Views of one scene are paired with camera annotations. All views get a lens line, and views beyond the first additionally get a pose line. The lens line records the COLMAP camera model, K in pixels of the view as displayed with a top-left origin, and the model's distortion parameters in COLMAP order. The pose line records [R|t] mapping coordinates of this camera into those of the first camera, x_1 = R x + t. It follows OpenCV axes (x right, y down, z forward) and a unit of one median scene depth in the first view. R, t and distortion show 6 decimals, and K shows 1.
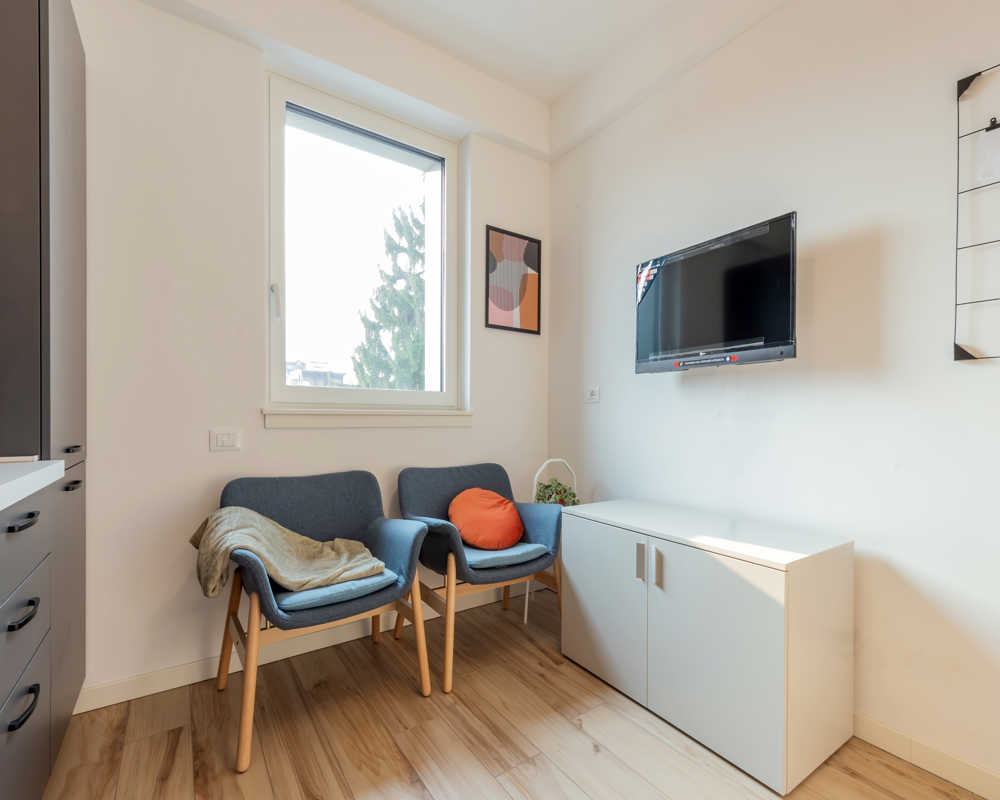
lens RADIAL K [[454.9, 0, 501.2], [0, 454.9, 418.9], [0, 0, 1]] dist [0.011803, 0.000278]
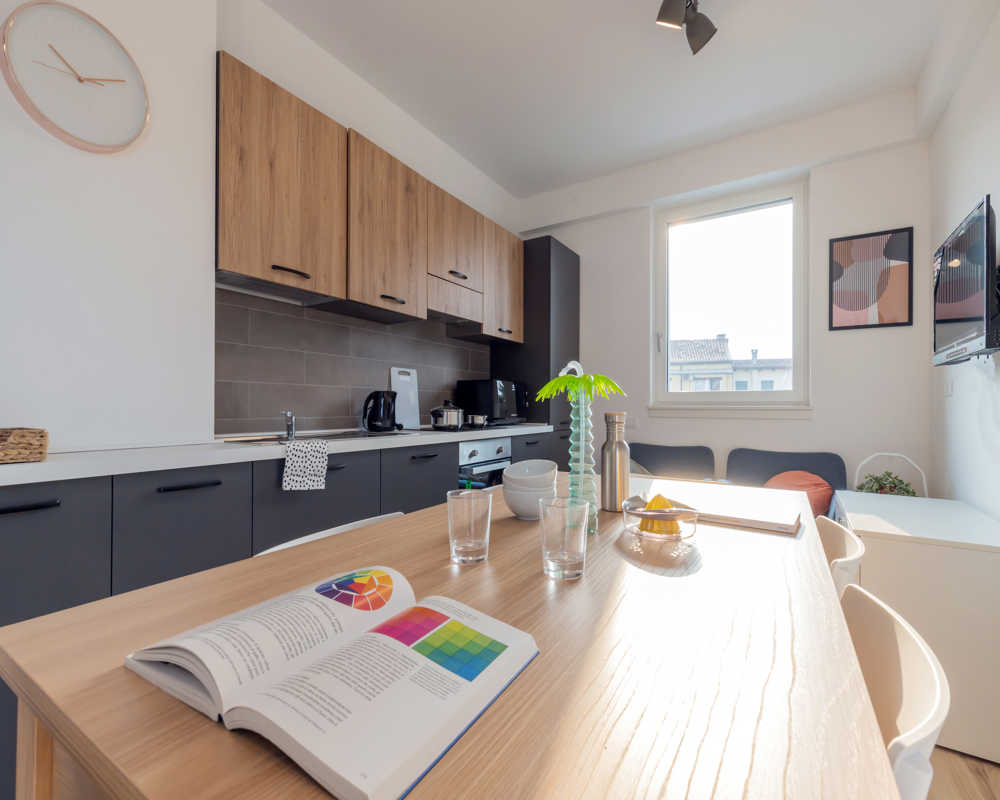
lens RADIAL K [[452.0, 0, 496.0], [0, 452.0, 408.7], [0, 0, 1]] dist [0.000615, 0.000071]
pose [[0.377036, -0.002209, -0.926196, 0.680557], [-0.008654, 0.999945, -0.005908, 0.003048], [0.926158, 0.010243, 0.376996, -0.170028]]
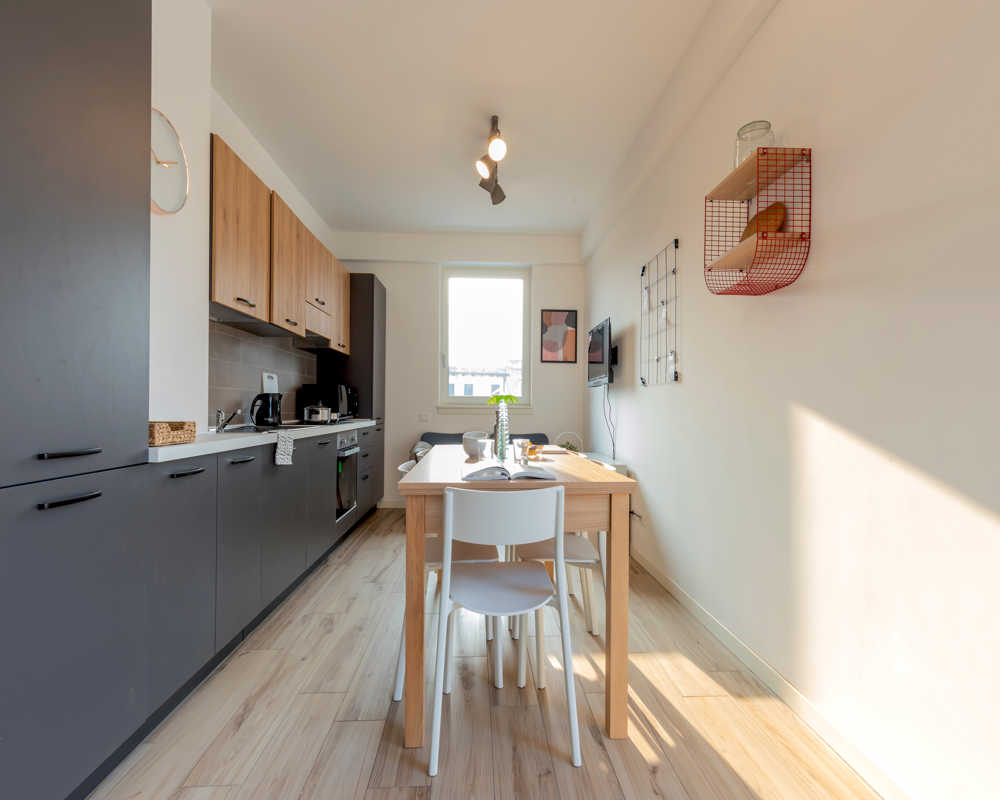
lens RADIAL K [[452.0, 0, 496.0], [0, 452.0, 408.7], [0, 0, 1]] dist [0.000615, 0.000071]
pose [[0.842037, 0.001799, -0.539417, 0.829199], [-0.006484, 0.999956, -0.006788, 0.007082], [0.539381, 0.009213, 0.842011, -0.697664]]
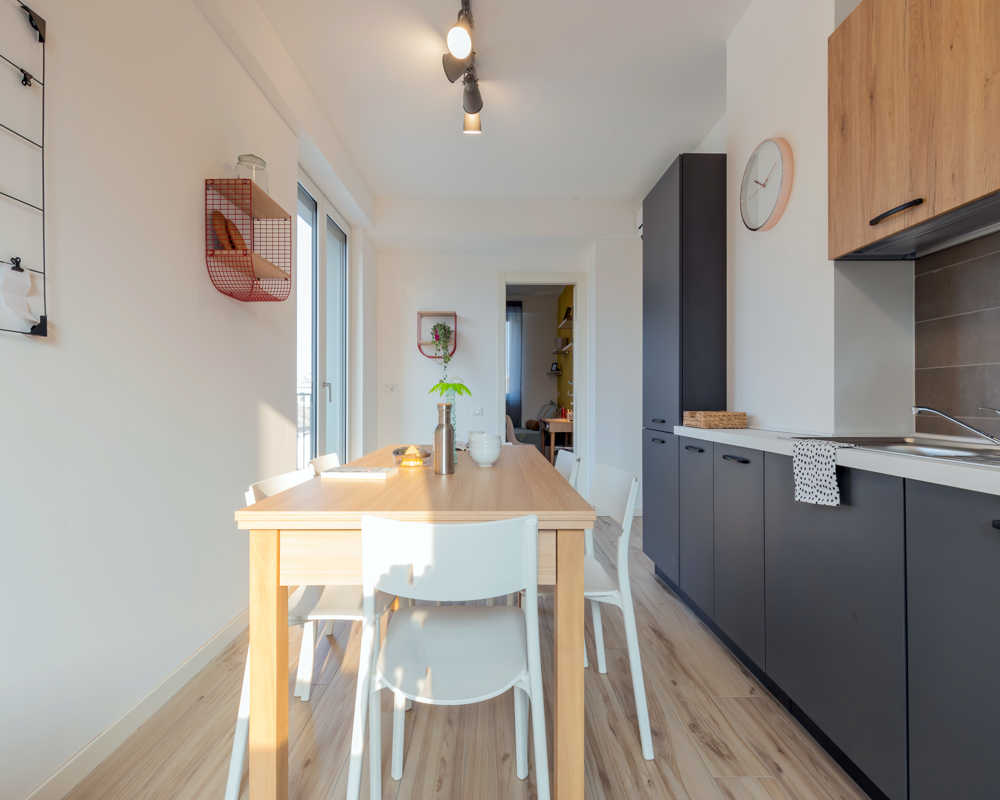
lens RADIAL K [[451.3, 0, 500.0], [0, 451.3, 400.0], [0, 0, 1]] dist [0.000687, 0.000125]
pose [[-0.828393, -0.002920, 0.560139, -0.010178], [0.002061, 0.999964, 0.008261, -0.006062], [-0.560143, 0.007998, -0.828357, 0.470896]]
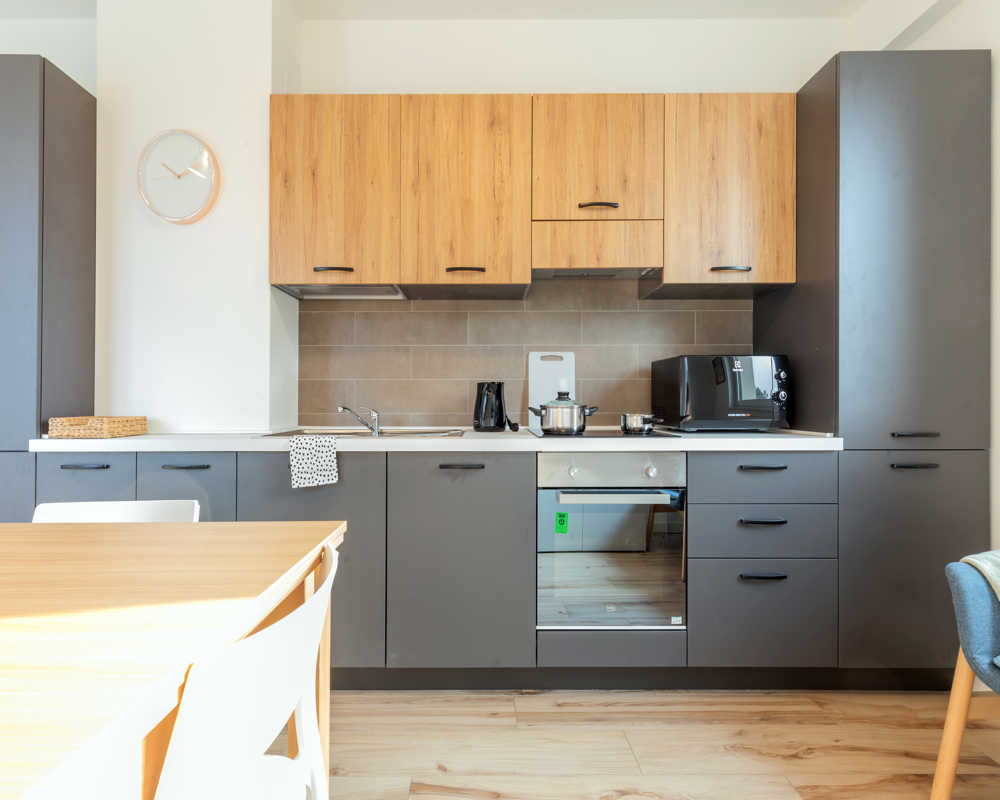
lens RADIAL K [[457.7, 0, 485.3], [0, 457.7, 401.0], [0, 0, 1]] dist [0.013105, 0.000005]
pose [[-0.575271, -0.005379, -0.817945, 0.364457], [-0.008176, 0.999966, -0.000825, -0.004531], [0.817922, 0.006213, -0.575296, 0.417201]]
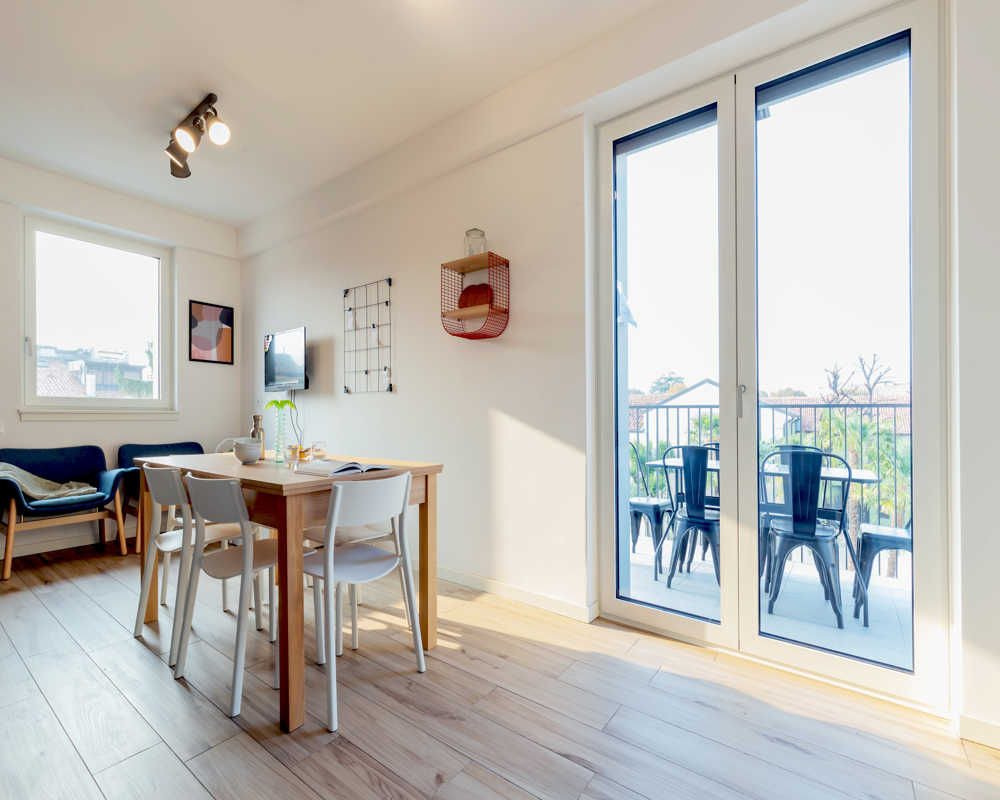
lens RADIAL K [[456.0, 0, 492.4], [0, 456.0, 414.8], [0, 0, 1]] dist [0.000916, -0.000036]
pose [[0.951521, -0.001272, 0.307581, 0.508580], [0.002800, 0.999986, -0.004527, 0.008351], [-0.307571, 0.005169, 0.951511, -0.934295]]
